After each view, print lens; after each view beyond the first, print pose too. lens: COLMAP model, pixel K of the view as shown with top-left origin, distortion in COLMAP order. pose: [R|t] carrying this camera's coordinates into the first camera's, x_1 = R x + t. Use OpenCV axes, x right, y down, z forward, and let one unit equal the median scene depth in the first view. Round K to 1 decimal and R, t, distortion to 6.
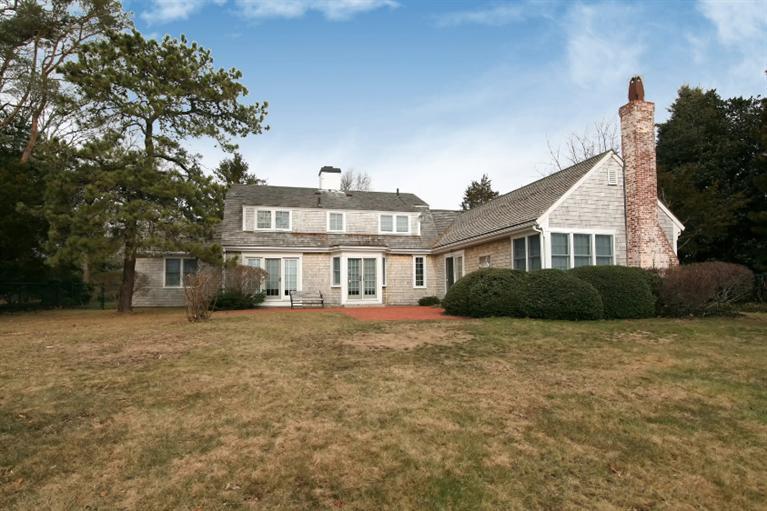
lens RADIAL K [[381.9, 0, 383.4], [0, 381.9, 258.7], [0, 0, 1]] dist [0.007591, 0.000818]
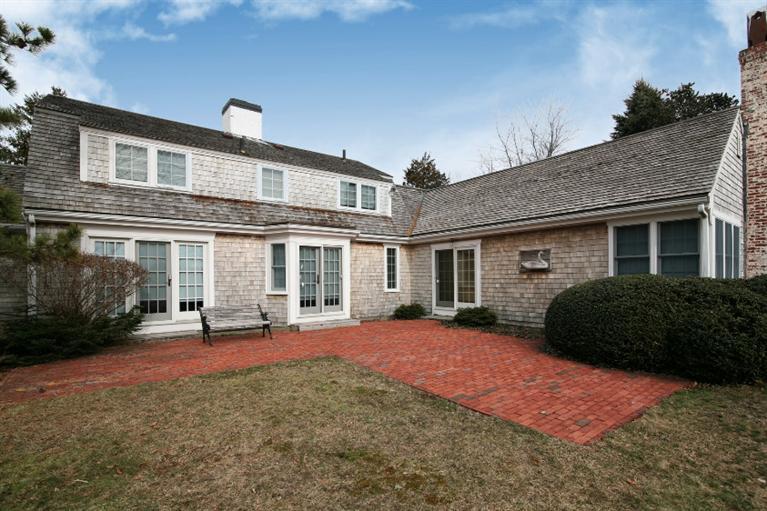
lens RADIAL K [[356.4, 0, 384.6], [0, 356.4, 271.7], [0, 0, 1]] dist [-0.008876, -0.001032]
pose [[0.928223, 0.007697, 0.371945, -0.173850], [-0.032519, 0.997638, 0.060510, 0.000906], [-0.370600, -0.068262, 0.926281, 0.430211]]
